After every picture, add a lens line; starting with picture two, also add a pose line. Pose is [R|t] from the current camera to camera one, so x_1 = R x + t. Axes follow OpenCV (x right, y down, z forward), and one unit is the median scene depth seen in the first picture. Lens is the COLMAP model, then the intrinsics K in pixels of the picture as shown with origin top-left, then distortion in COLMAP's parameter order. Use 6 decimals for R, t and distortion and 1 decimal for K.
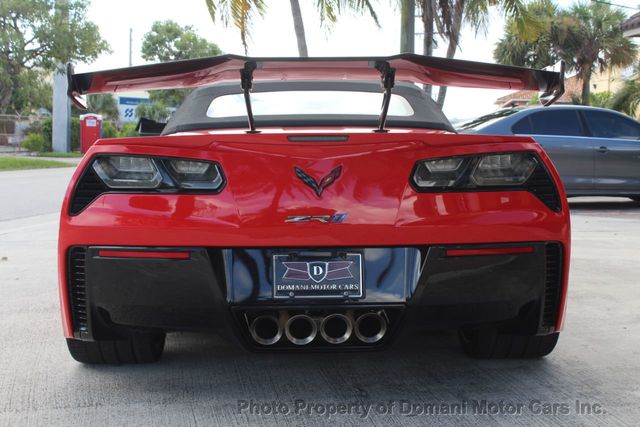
lens RADIAL K [[932.5, 0, 320.0], [0, 932.5, 213.5], [0, 0, 1]] dist [-0.004049, -0.028121]
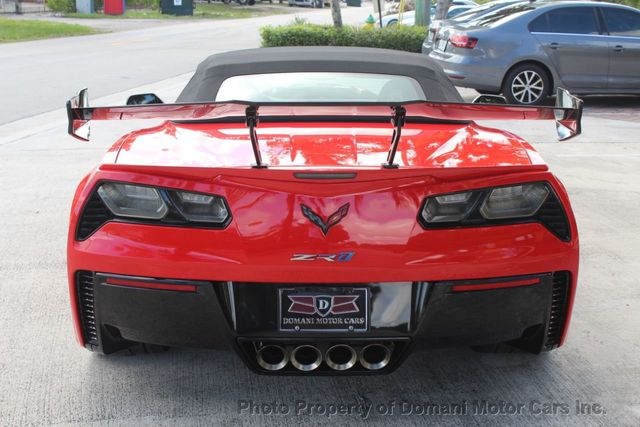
lens RADIAL K [[894.2, 0, 320.0], [0, 894.2, 213.5], [0, 0, 1]] dist [-0.017127, -0.005502]
pose [[0.999730, 0.014358, -0.018288, 0.009721], [-0.011131, 0.986108, 0.165730, -0.187242], [0.020413, -0.165482, 0.986002, 0.065597]]
